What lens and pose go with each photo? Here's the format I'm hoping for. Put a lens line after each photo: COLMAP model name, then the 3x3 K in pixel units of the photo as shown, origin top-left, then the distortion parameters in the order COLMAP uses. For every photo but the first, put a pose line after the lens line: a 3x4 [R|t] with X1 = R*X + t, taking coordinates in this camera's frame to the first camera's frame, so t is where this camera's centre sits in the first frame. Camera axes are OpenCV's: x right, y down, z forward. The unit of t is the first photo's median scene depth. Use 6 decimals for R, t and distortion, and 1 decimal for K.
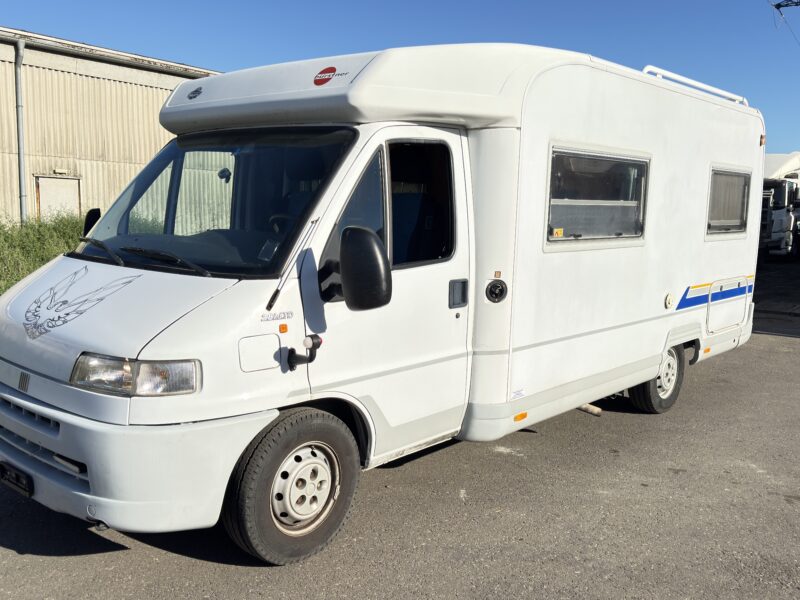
lens RADIAL K [[745.1, 0, 400.0], [0, 745.1, 300.0], [0, 0, 1]] dist [0.184678, -0.383060]
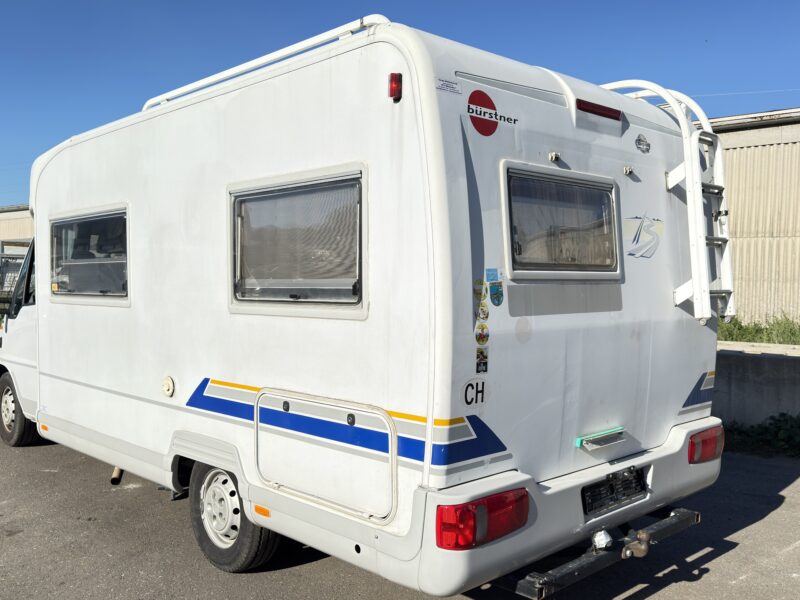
lens RADIAL K [[745.1, 0, 400.0], [0, 745.1, 300.0], [0, 0, 1]] dist [0.184678, -0.383060]
pose [[-0.079545, 0.002702, -0.996828, 1.045441], [-0.130007, 0.991427, 0.013062, -0.118231], [0.988317, 0.130634, -0.078512, 1.239224]]
